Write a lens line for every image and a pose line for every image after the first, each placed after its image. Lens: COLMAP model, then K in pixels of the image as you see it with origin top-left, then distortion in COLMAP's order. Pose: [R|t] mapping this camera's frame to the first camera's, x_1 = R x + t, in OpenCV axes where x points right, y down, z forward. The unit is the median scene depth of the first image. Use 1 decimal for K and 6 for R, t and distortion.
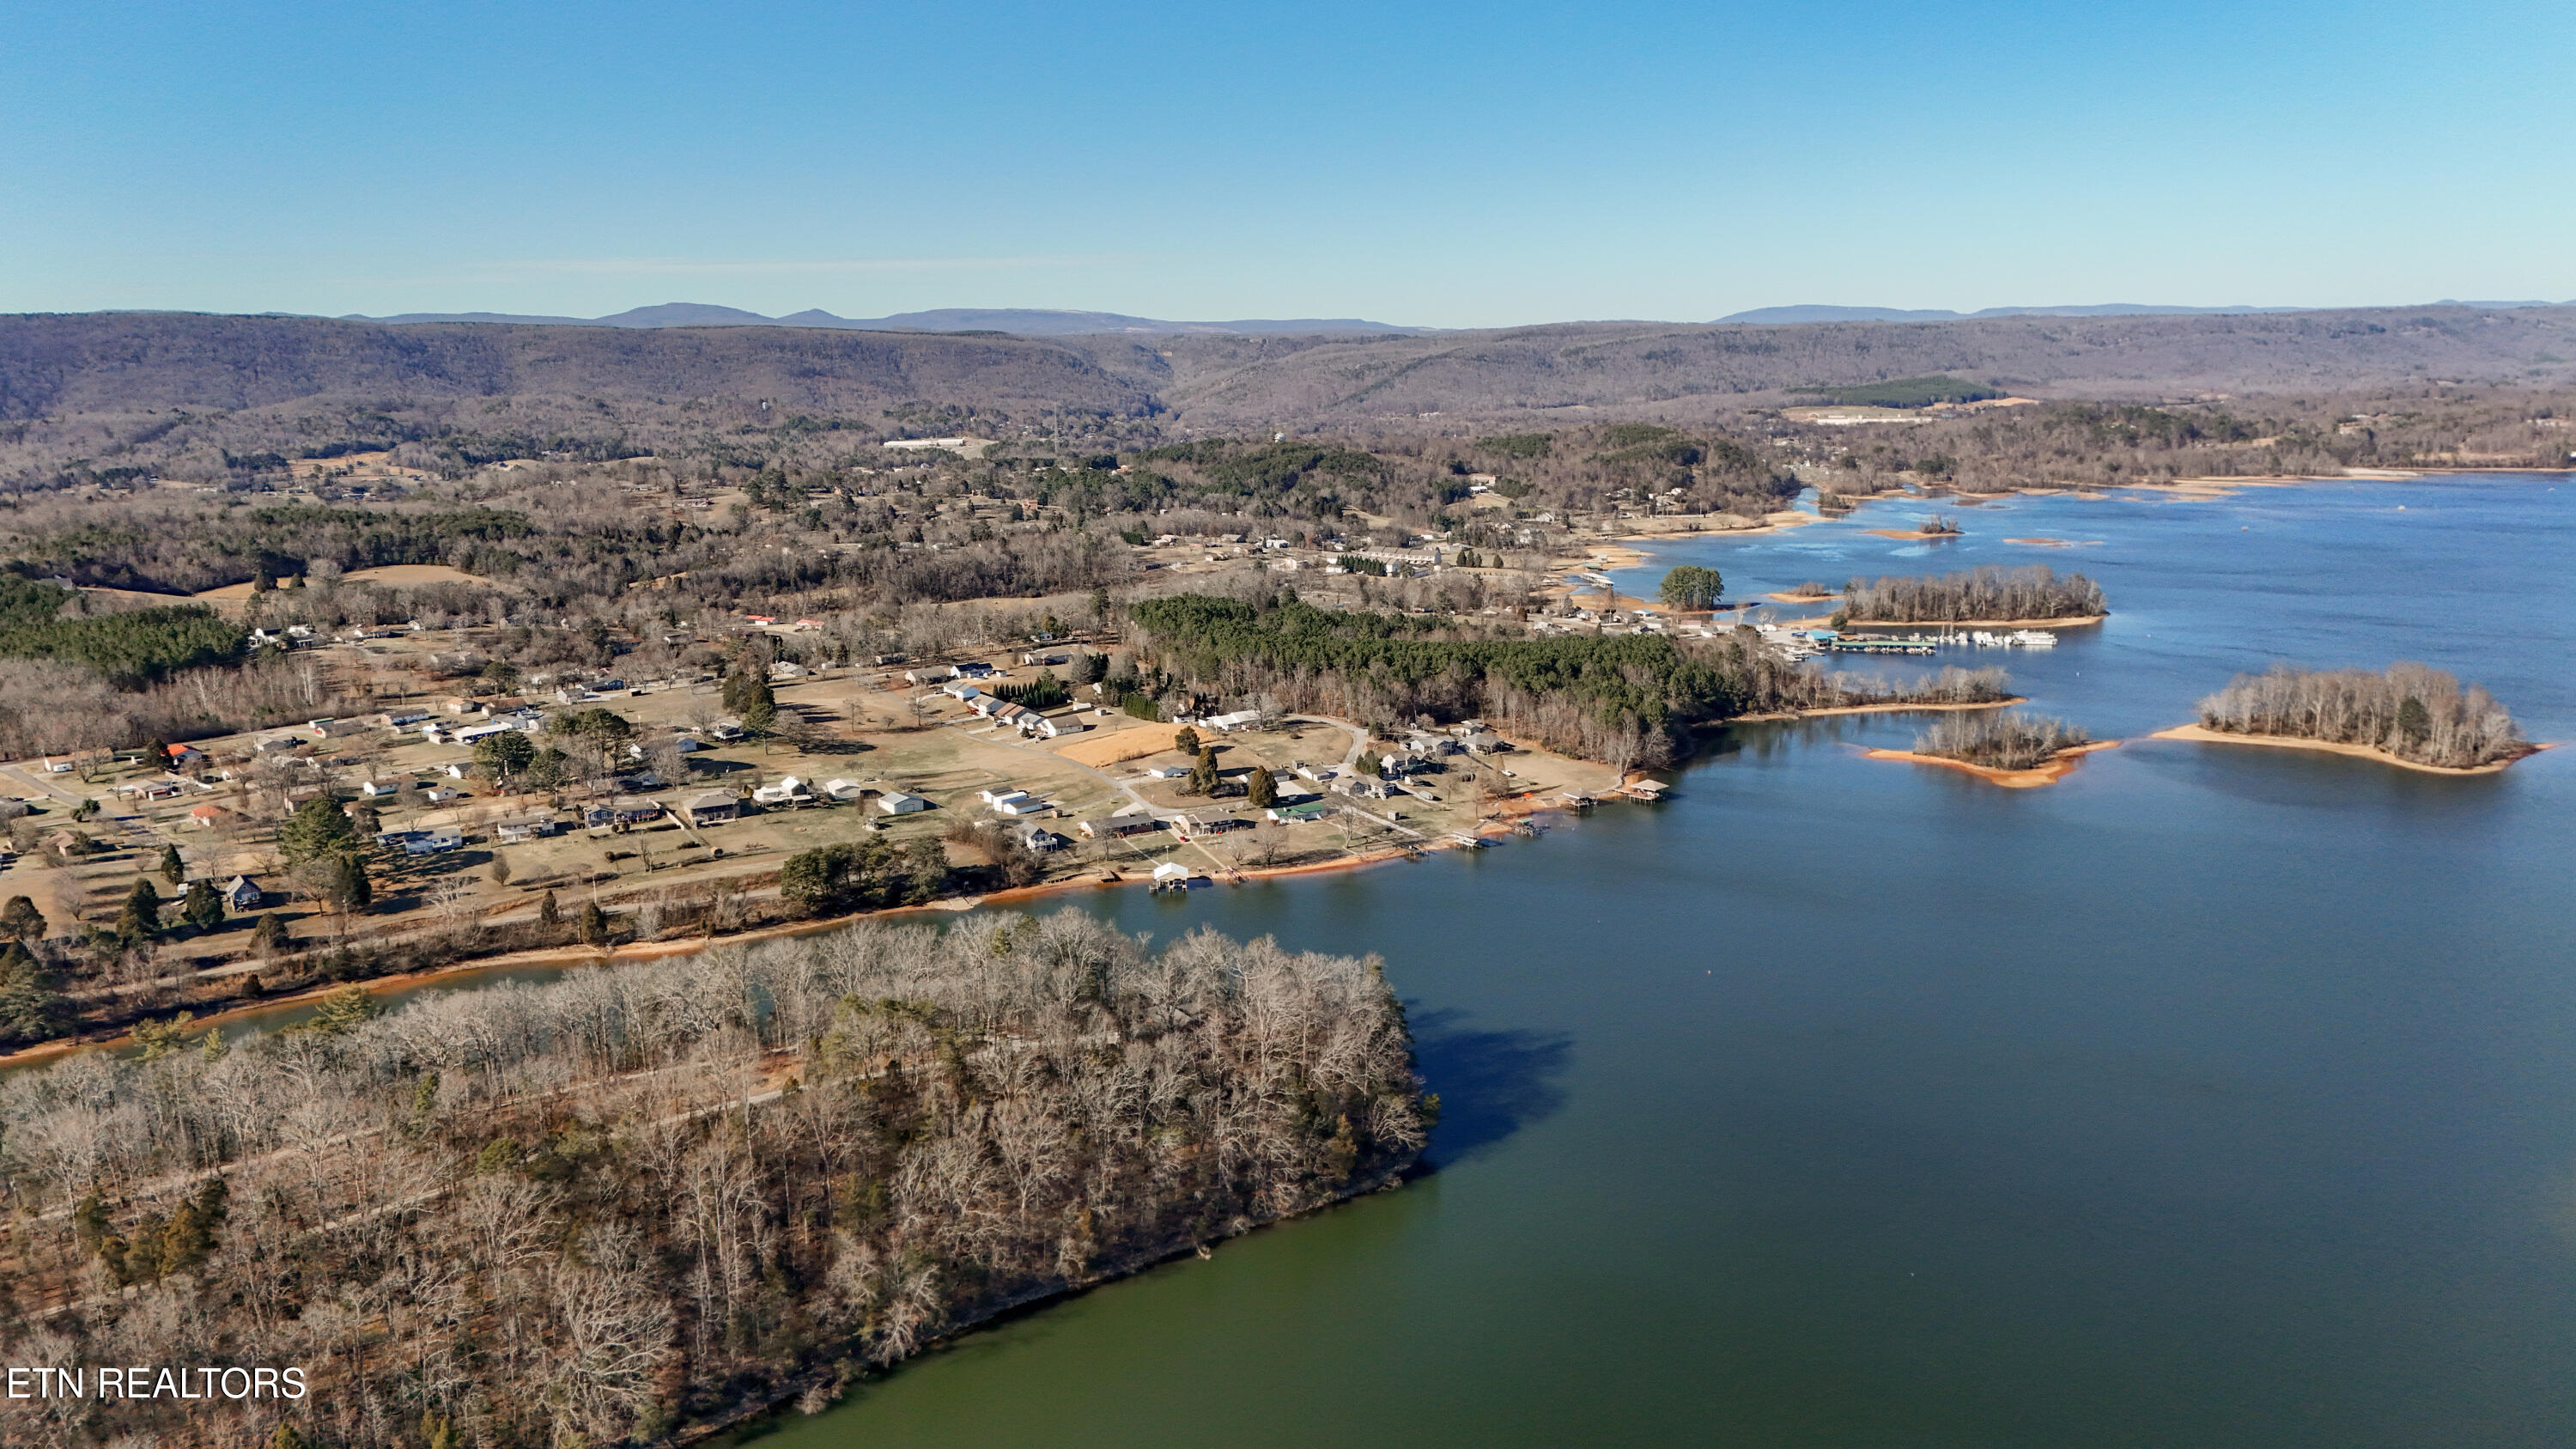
lens RADIAL K [[1877.1, 0, 1307.8], [0, 1877.1, 737.1], [0, 0, 1]] dist [0.087466, -0.081161]
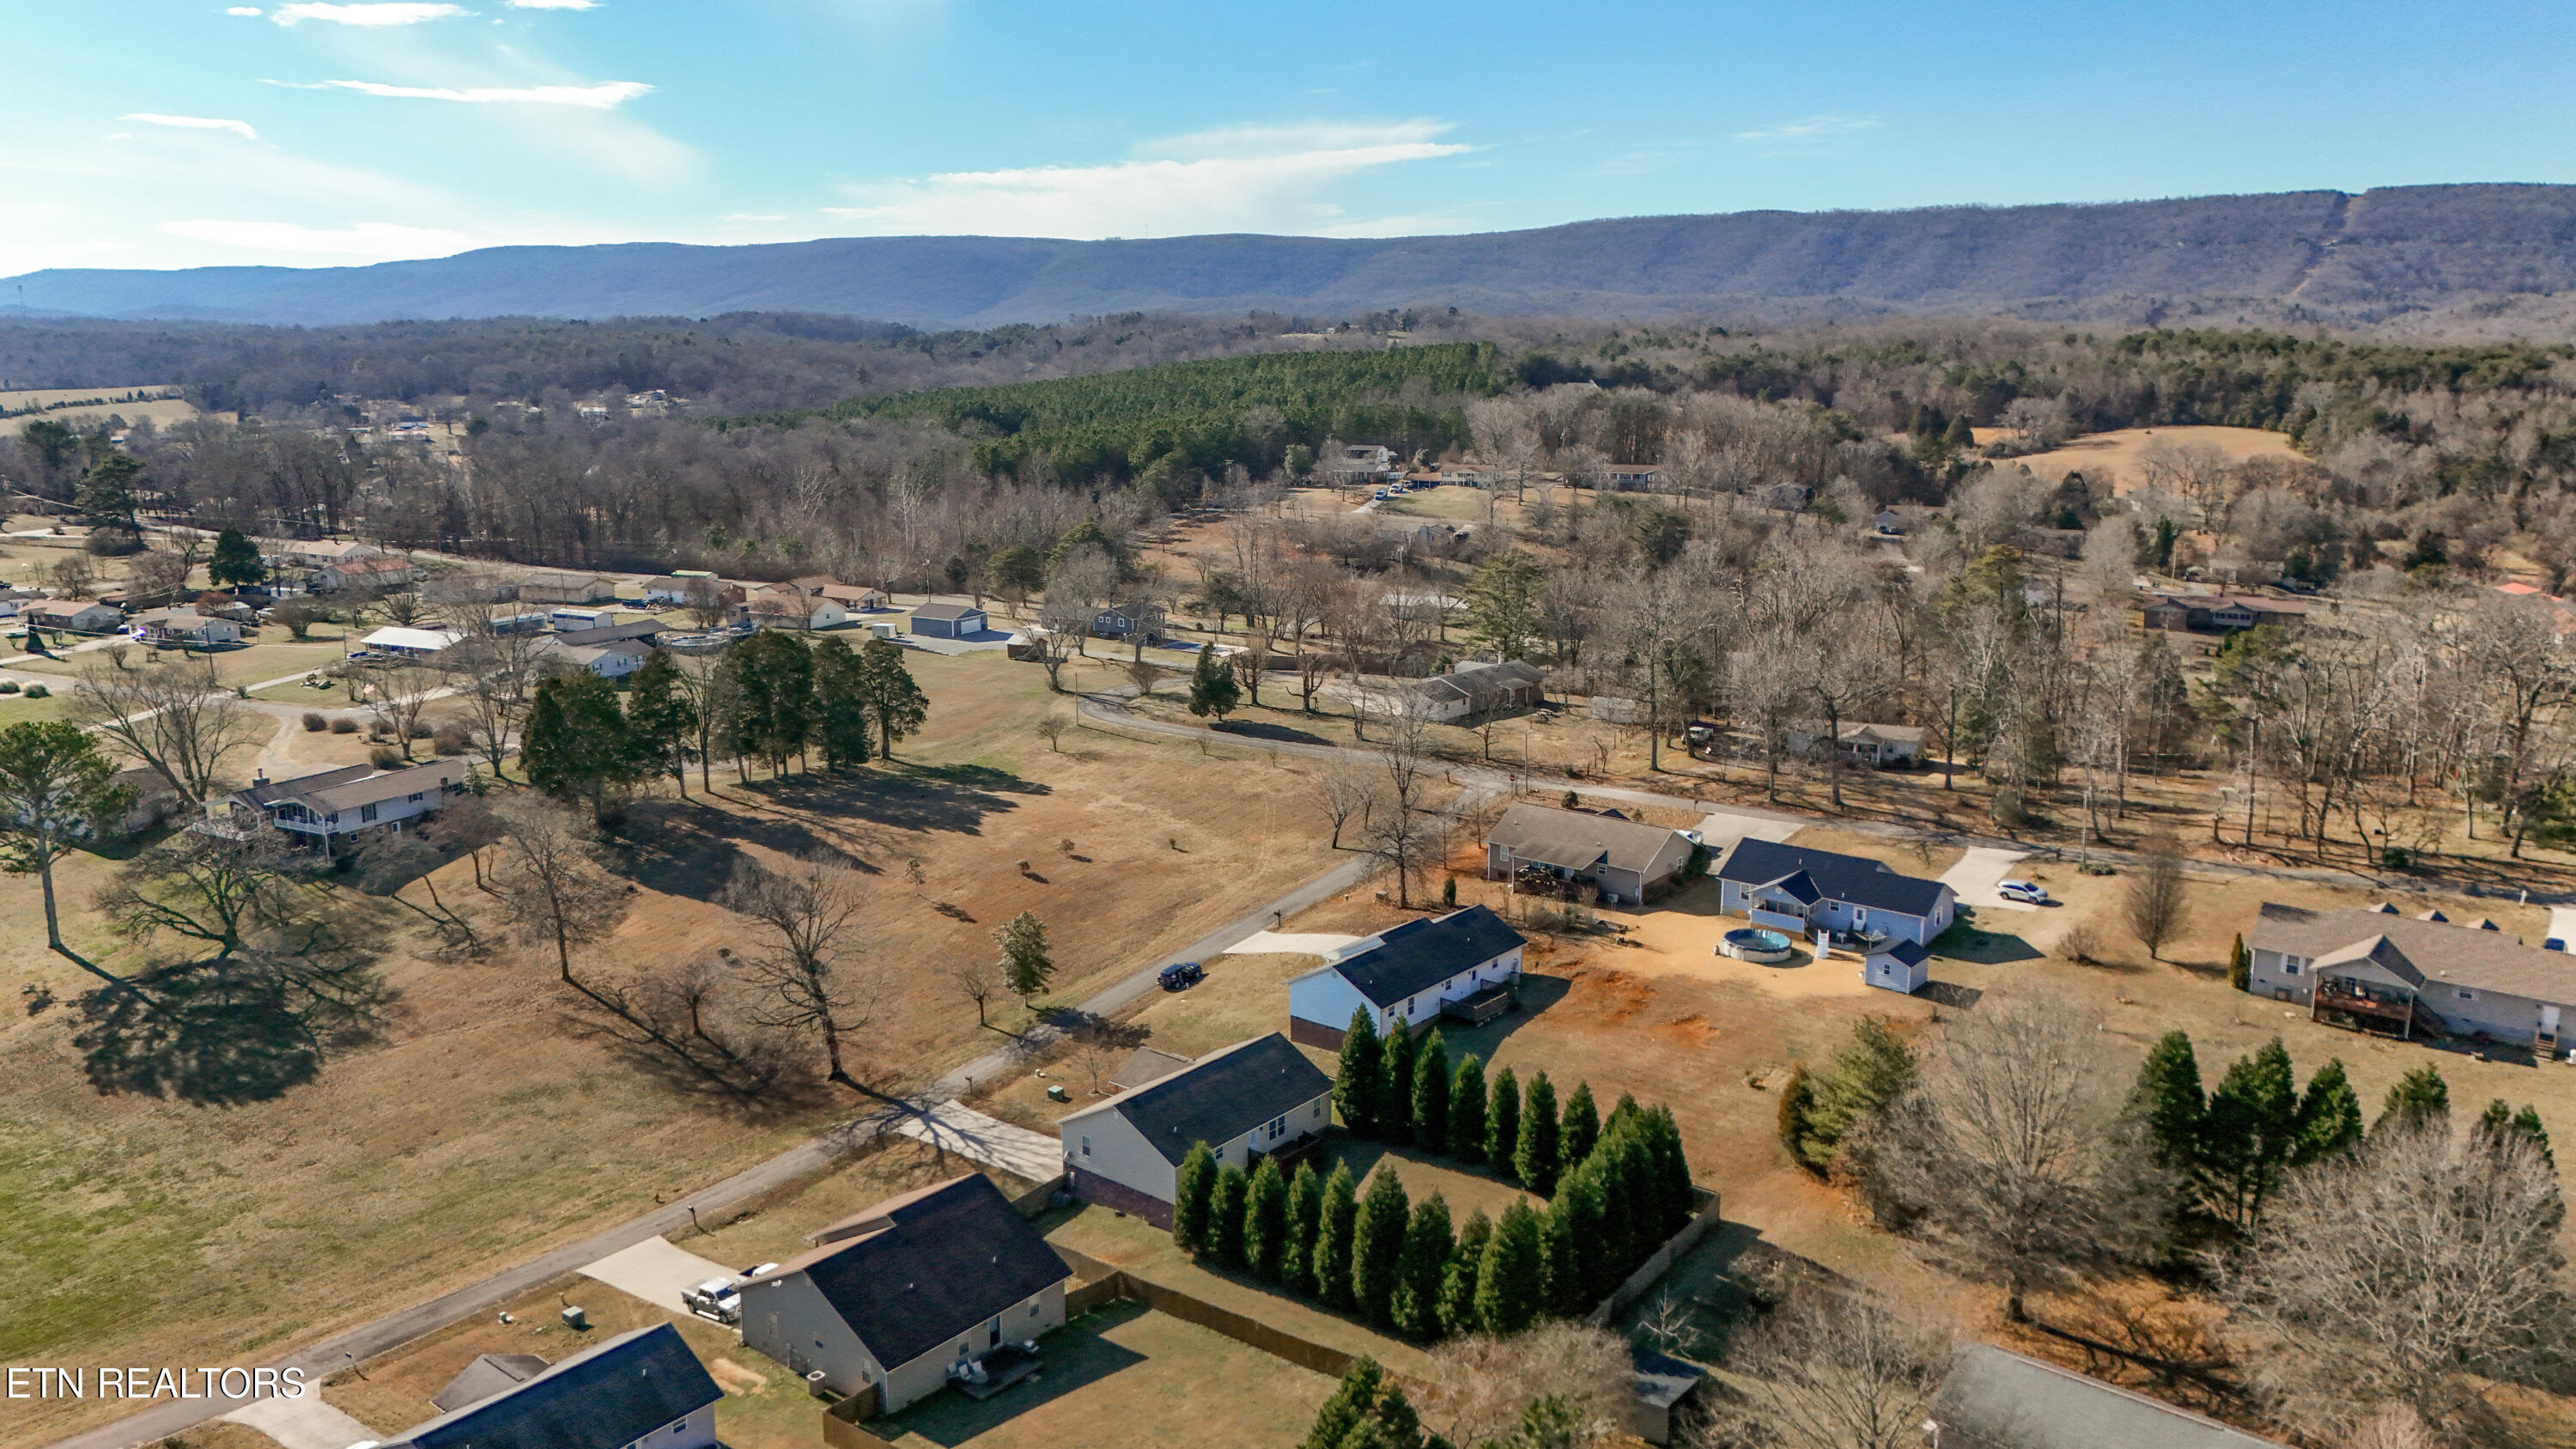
lens RADIAL K [[1877.1, 0, 1299.2], [0, 1877.1, 705.0], [0, 0, 1]] dist [0.087466, -0.081161]
pose [[0.269573, 0.204804, -0.940949, -0.006367], [-0.193124, 0.968769, 0.155531, -0.015689], [0.943416, 0.139793, 0.300707, 0.199445]]
